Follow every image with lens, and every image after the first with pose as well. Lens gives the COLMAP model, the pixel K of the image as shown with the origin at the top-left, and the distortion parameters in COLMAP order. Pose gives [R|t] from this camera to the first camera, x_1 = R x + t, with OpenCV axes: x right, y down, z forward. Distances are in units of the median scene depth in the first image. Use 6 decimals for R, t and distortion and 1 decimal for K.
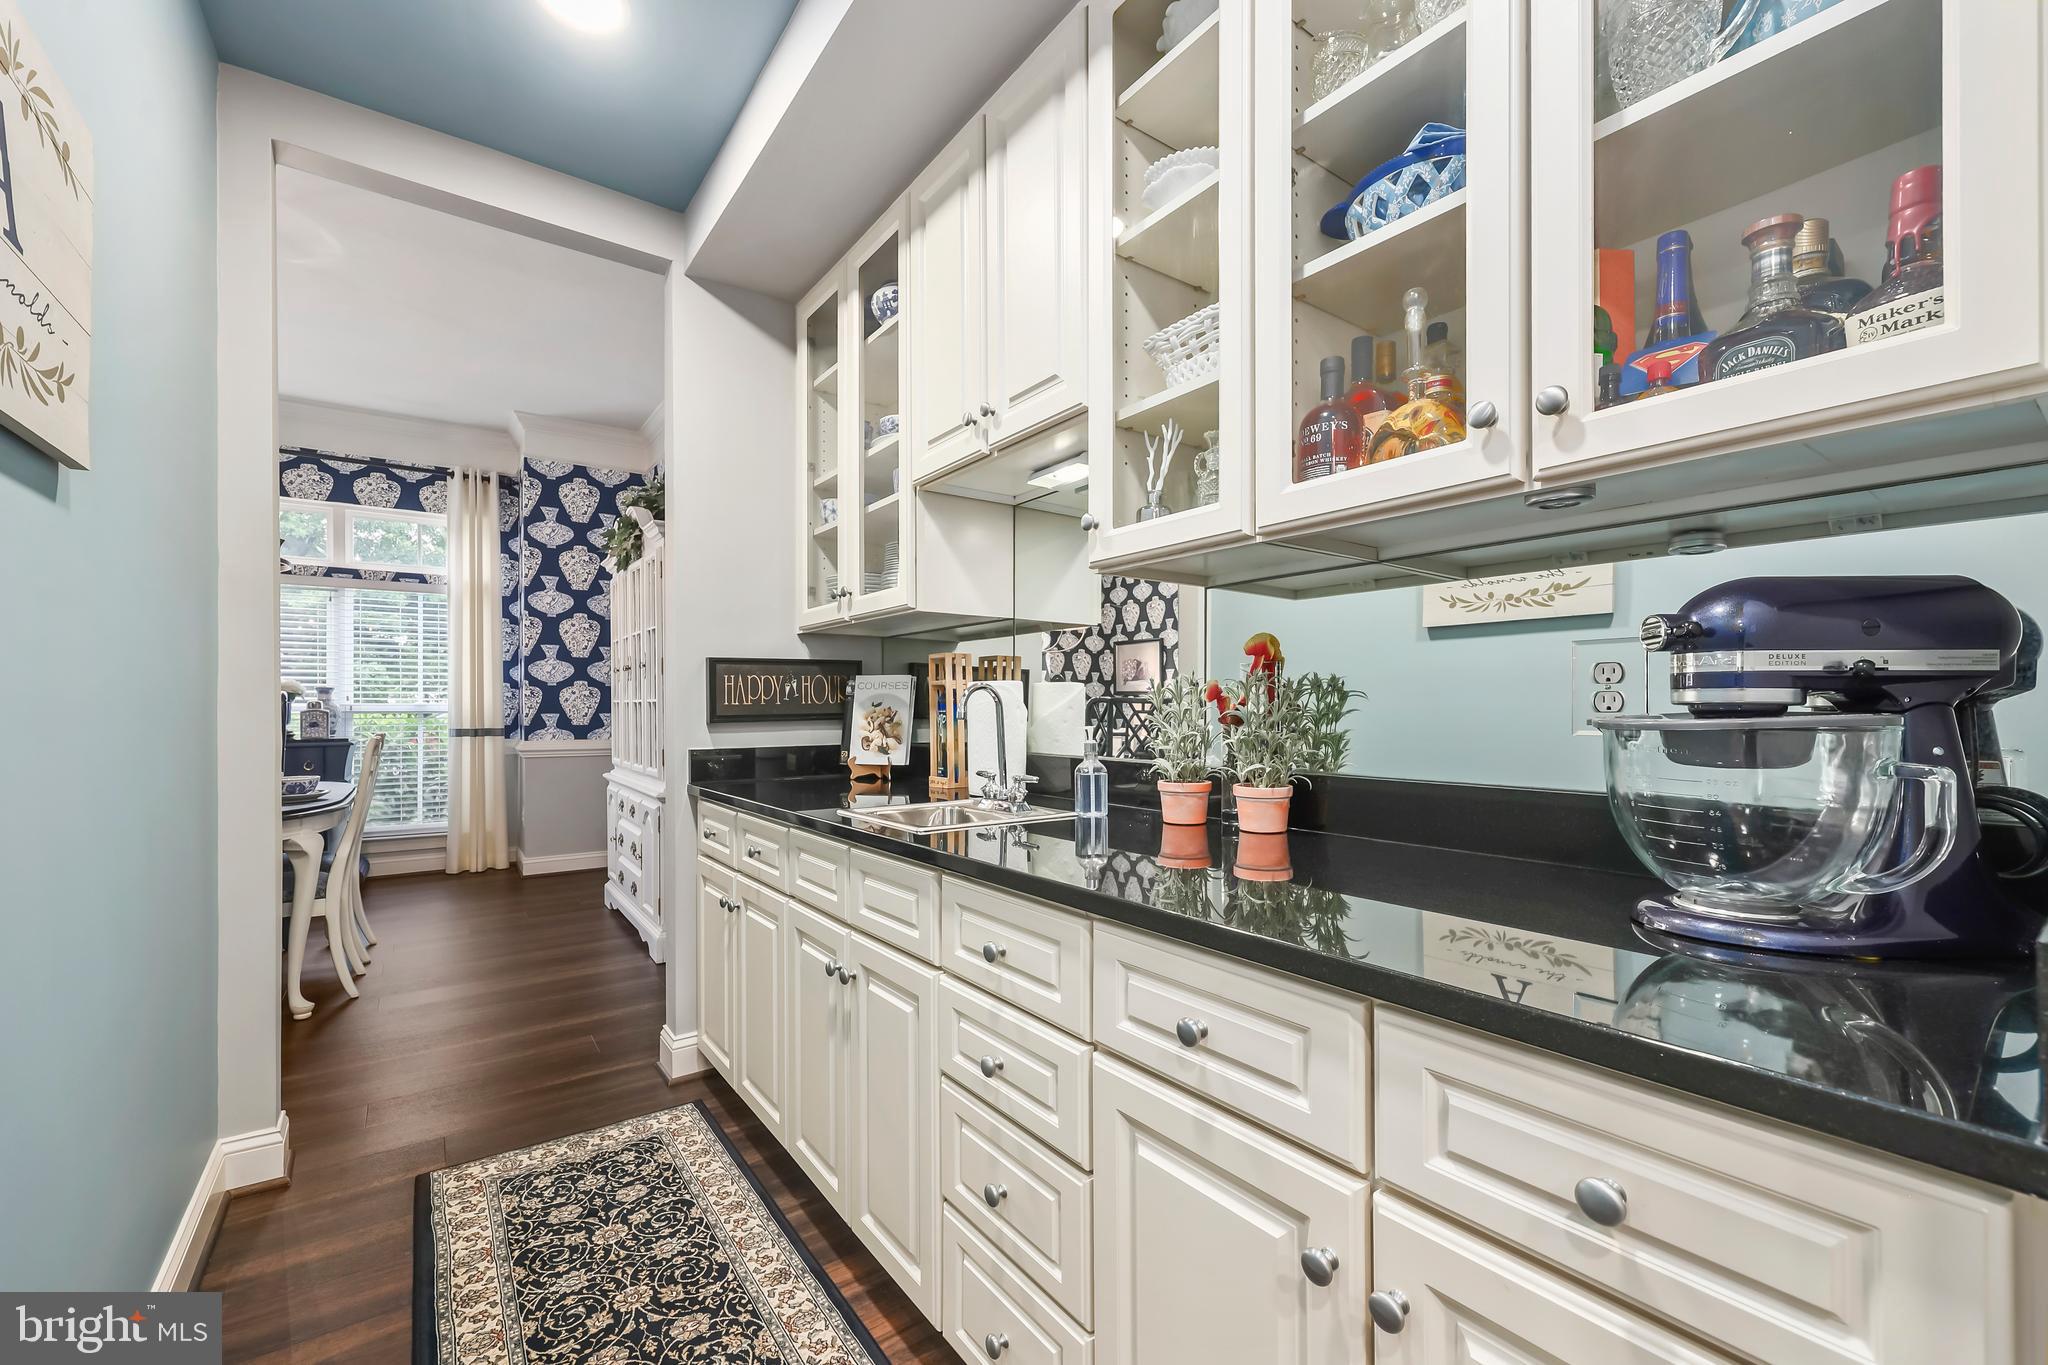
lens RADIAL K [[843.3, 0, 1027.9], [0, 843.3, 710.4], [0, 0, 1]] dist [0.001258, 0.000148]
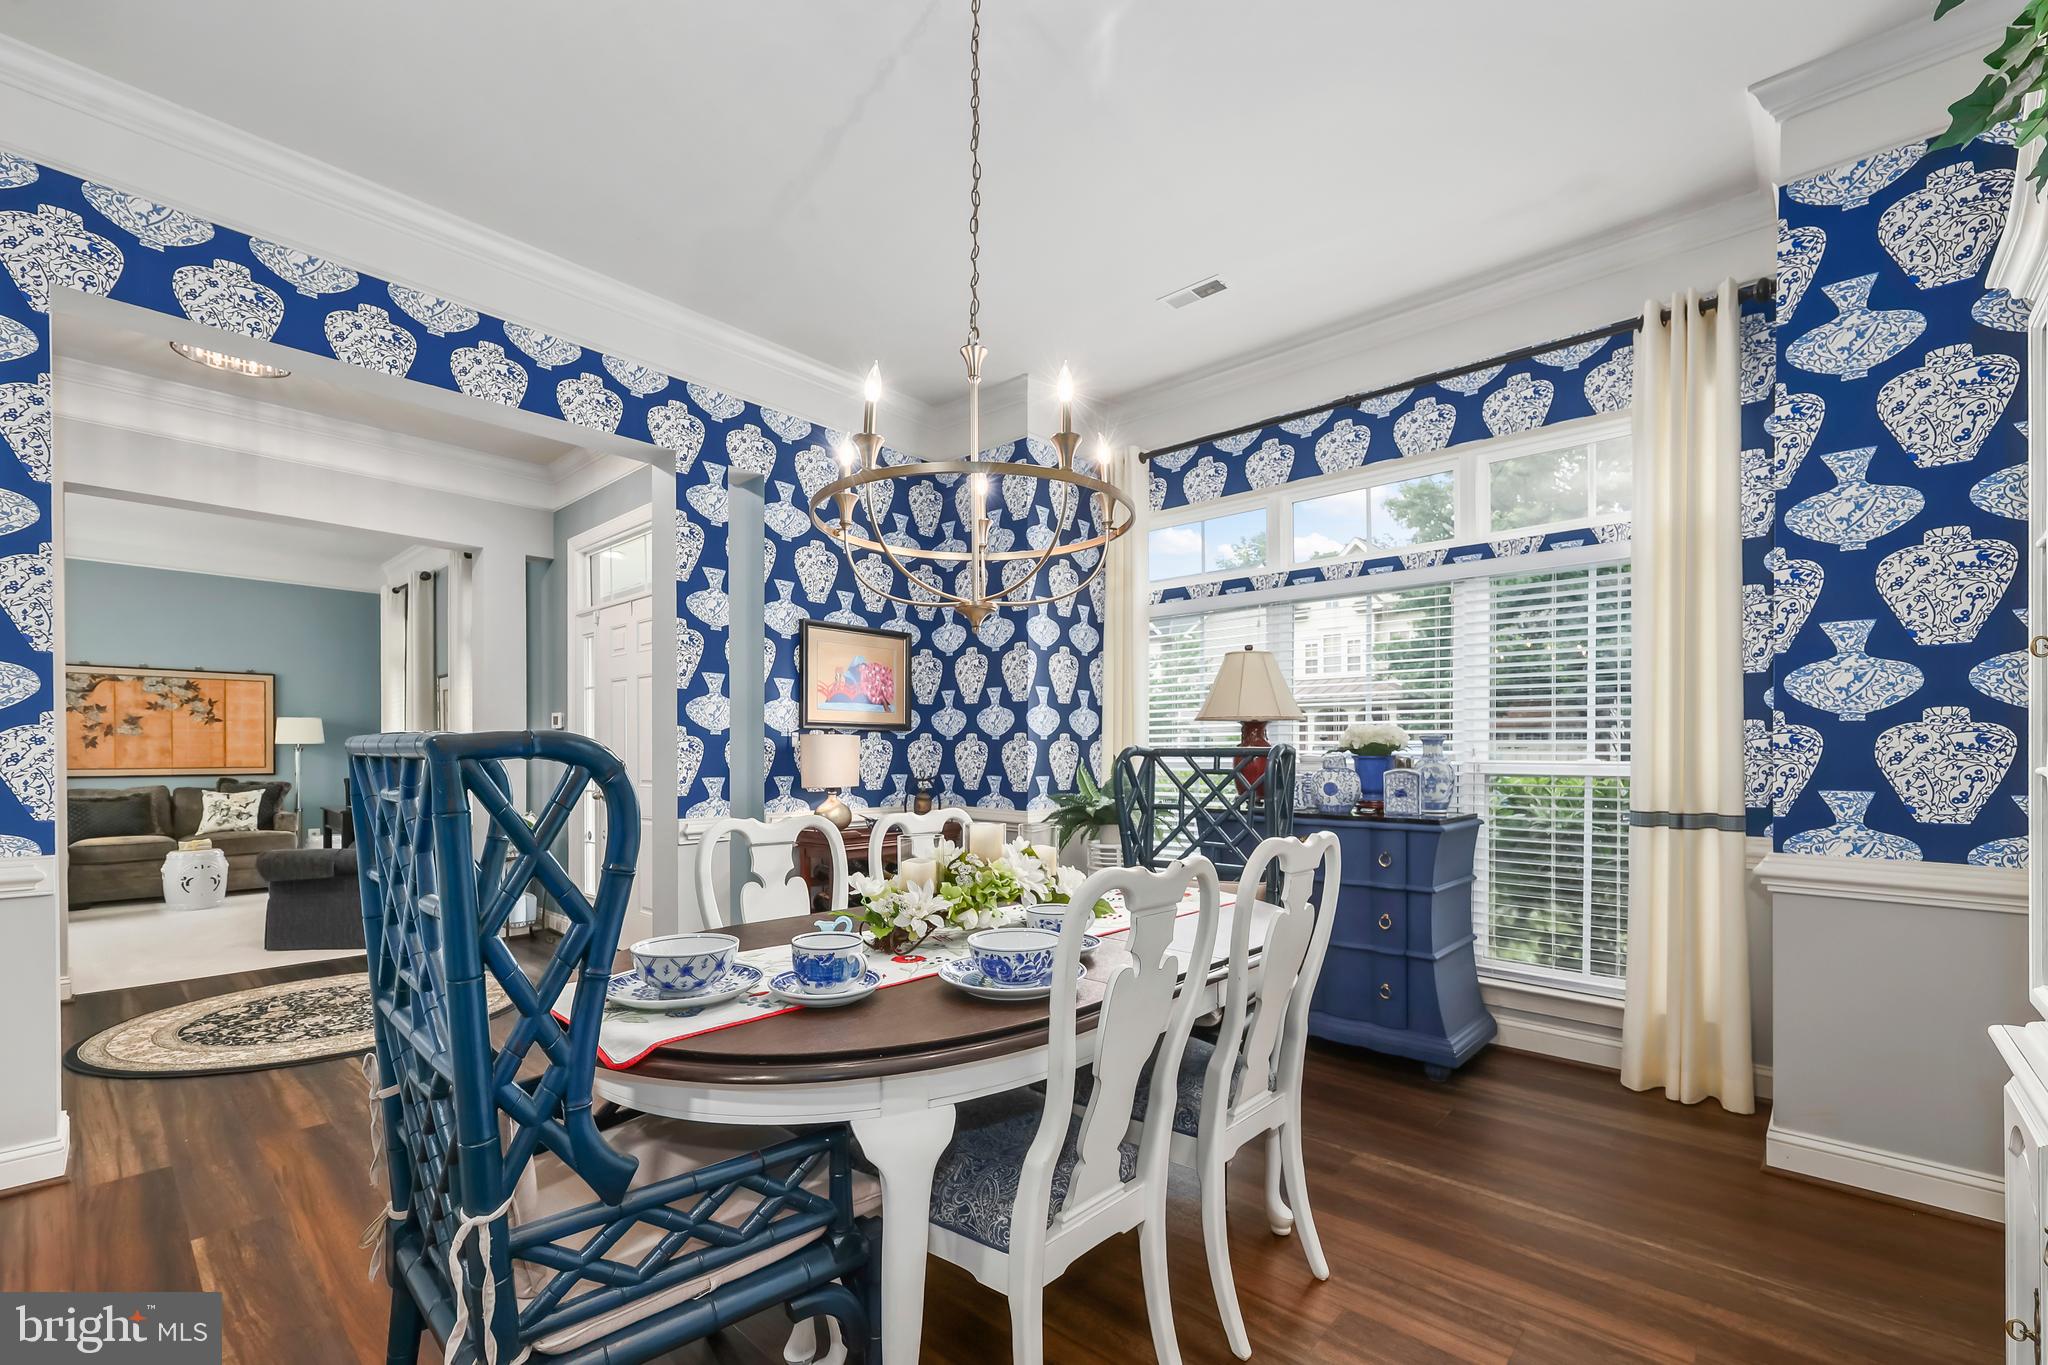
lens RADIAL K [[854.0, 0, 1027.0], [0, 854.0, 750.9], [0, 0, 1]] dist [-0.001384, 0.000272]
pose [[0.211685, 0.002594, -0.977335, -0.247297], [-0.009472, 0.999955, 0.000602, -0.011671], [0.977292, 0.009130, 0.211700, 0.523493]]
